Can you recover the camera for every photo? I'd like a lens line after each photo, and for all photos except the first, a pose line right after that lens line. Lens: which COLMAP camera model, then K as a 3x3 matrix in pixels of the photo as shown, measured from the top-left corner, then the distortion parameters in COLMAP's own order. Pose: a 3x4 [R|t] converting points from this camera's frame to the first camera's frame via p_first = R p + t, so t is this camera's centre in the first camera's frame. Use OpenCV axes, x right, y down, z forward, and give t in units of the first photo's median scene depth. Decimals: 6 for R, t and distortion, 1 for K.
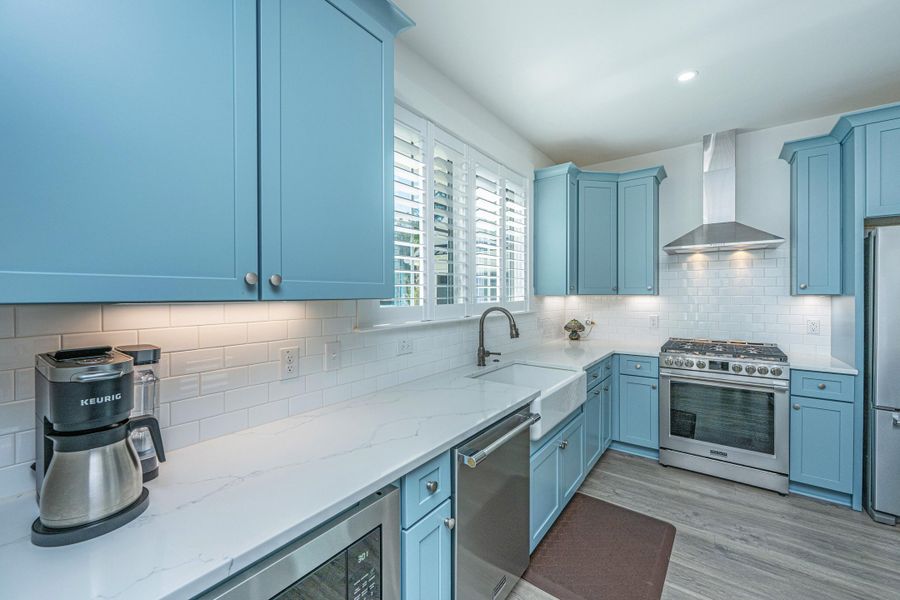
lens RADIAL K [[367.5, 0, 464.8], [0, 367.5, 295.1], [0, 0, 1]] dist [0.000266, 0.000132]
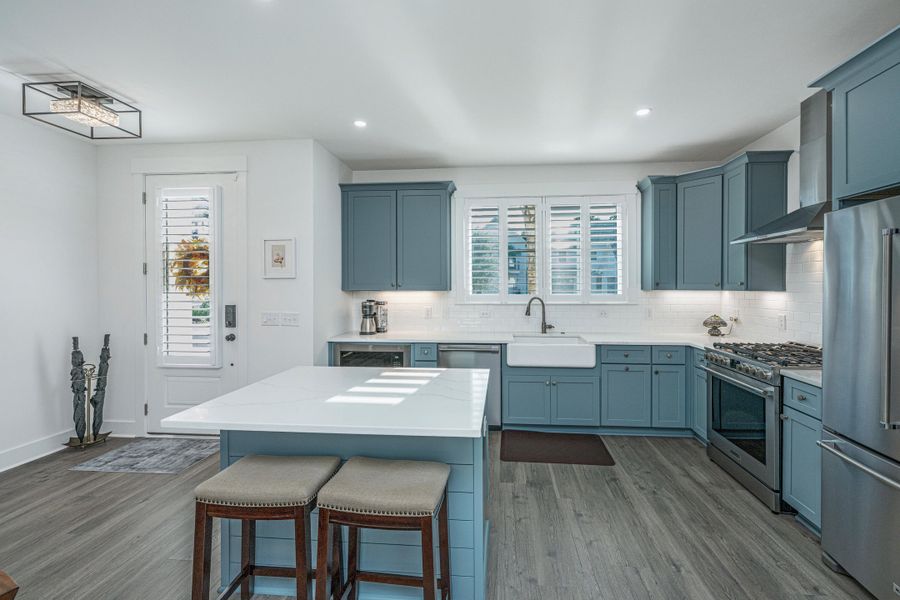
lens RADIAL K [[369.6, 0, 459.6], [0, 369.6, 286.8], [0, 0, 1]] dist [0.001374, 0.000268]
pose [[0.498839, 0.001014, -0.866694, 1.188228], [-0.002021, 0.999998, 0.000006, -0.010667], [0.866692, 0.001749, 0.498840, -0.122157]]
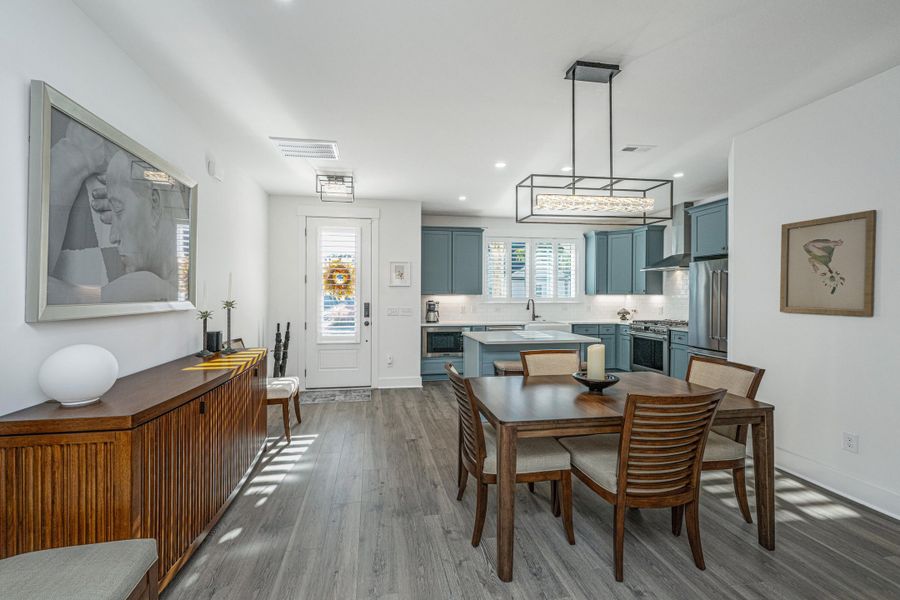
lens RADIAL K [[361.6, 0, 423.2], [0, 361.6, 296.9], [0, 0, 1]] dist [0.010843, -0.000068]
pose [[0.686066, 0.005256, -0.727520, 1.323736], [-0.004604, 0.999985, 0.002883, 0.014549], [0.727524, 0.001371, 0.686081, -1.309850]]
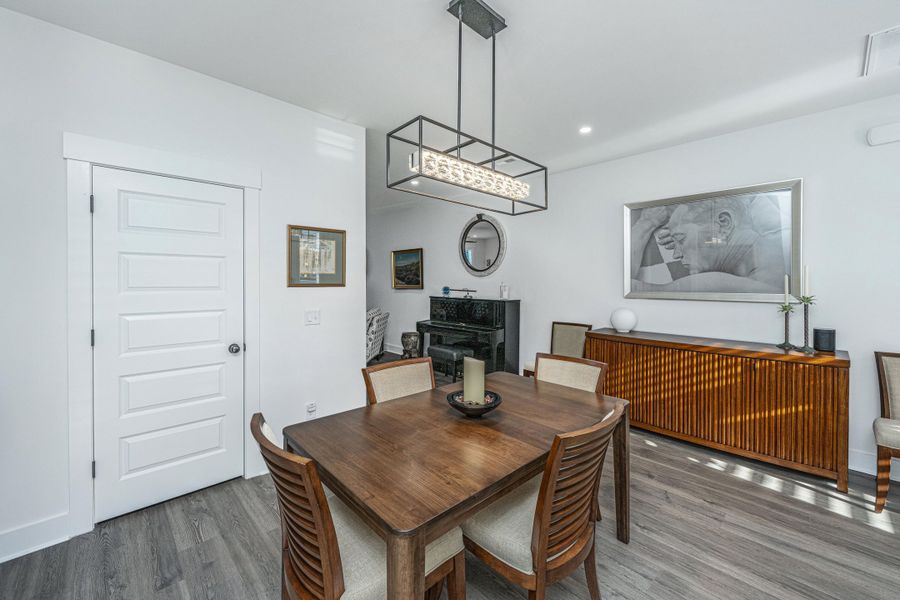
lens RADIAL K [[369.6, 0, 459.6], [0, 369.6, 286.8], [0, 0, 1]] dist [0.001374, 0.000268]
pose [[-0.986098, -0.004420, 0.166104, 0.911189], [-0.001277, 0.999818, 0.019025, -0.011542], [-0.166158, 0.018548, -0.985925, 0.195525]]
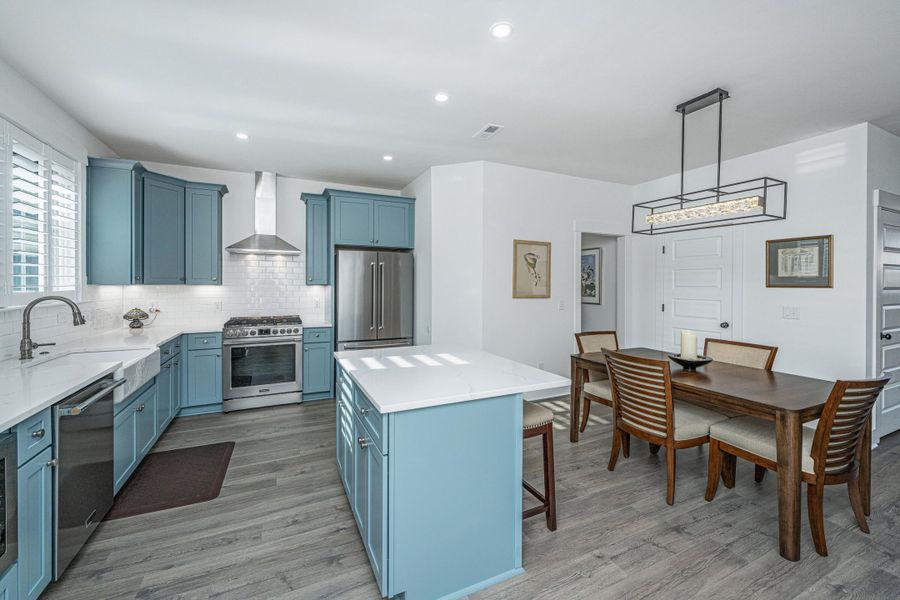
lens RADIAL K [[359.0, 0, 447.2], [0, 359.0, 286.5], [0, 0, 1]] dist [0.001184, 0.000049]
pose [[0.497697, -0.002817, 0.867346, -0.203225], [-0.000142, 0.999994, 0.003330, 0.003003], [-0.867351, -0.001780, 0.497694, -0.368830]]
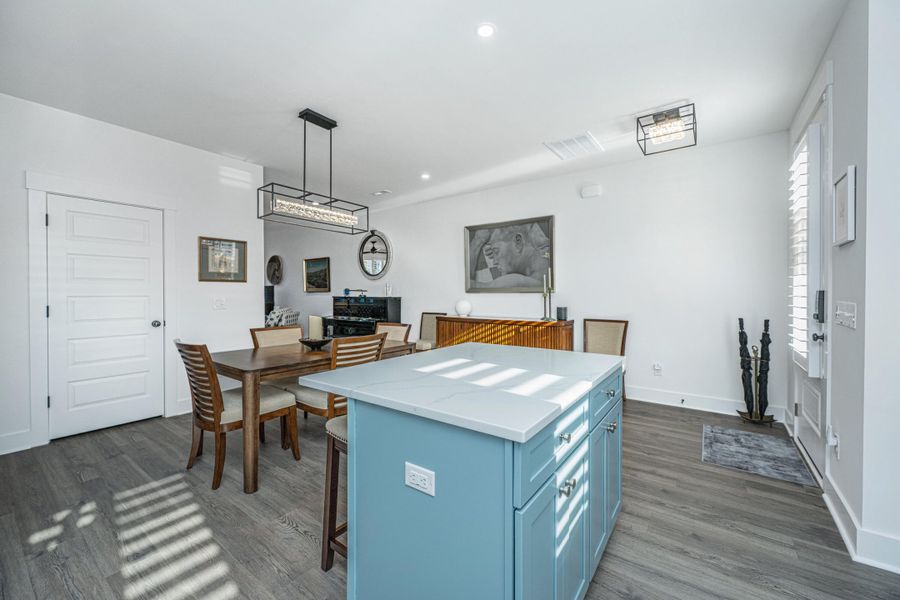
lens RADIAL K [[365.3, 0, 469.3], [0, 365.3, 296.7], [0, 0, 1]] dist [-0.000300, -0.000242]
pose [[-0.999804, 0.003972, -0.019394, 0.533824], [0.003725, 0.999912, 0.012720, 0.055442], [0.019443, 0.012645, -0.999731, 0.696788]]
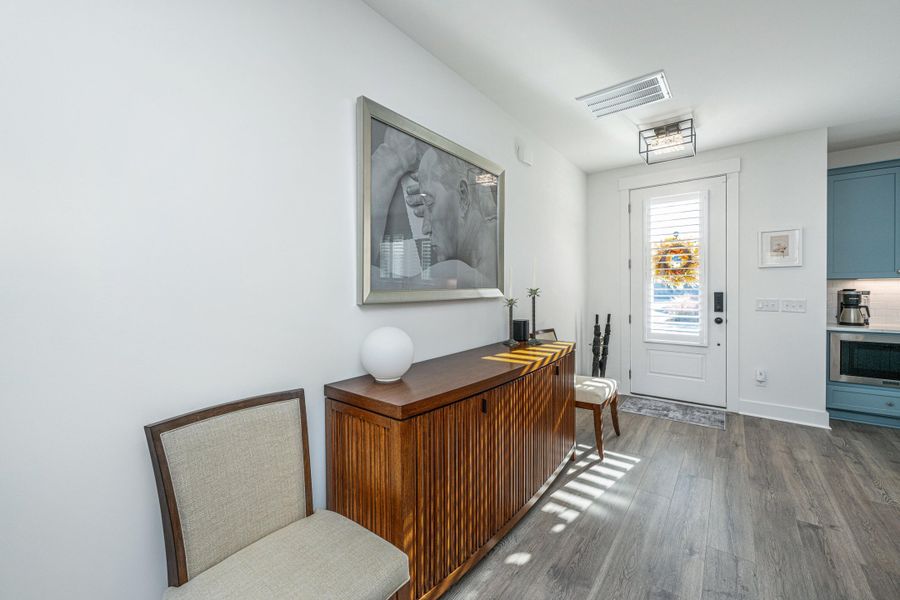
lens RADIAL K [[355.9, 0, 452.7], [0, 355.9, 290.6], [0, 0, 1]] dist [0.000906, 0.000210]
pose [[-0.048915, 0.011357, -0.998738, 1.138239], [0.006102, 0.999920, 0.011072, 0.026092], [0.998784, -0.005553, -0.048981, -1.162904]]
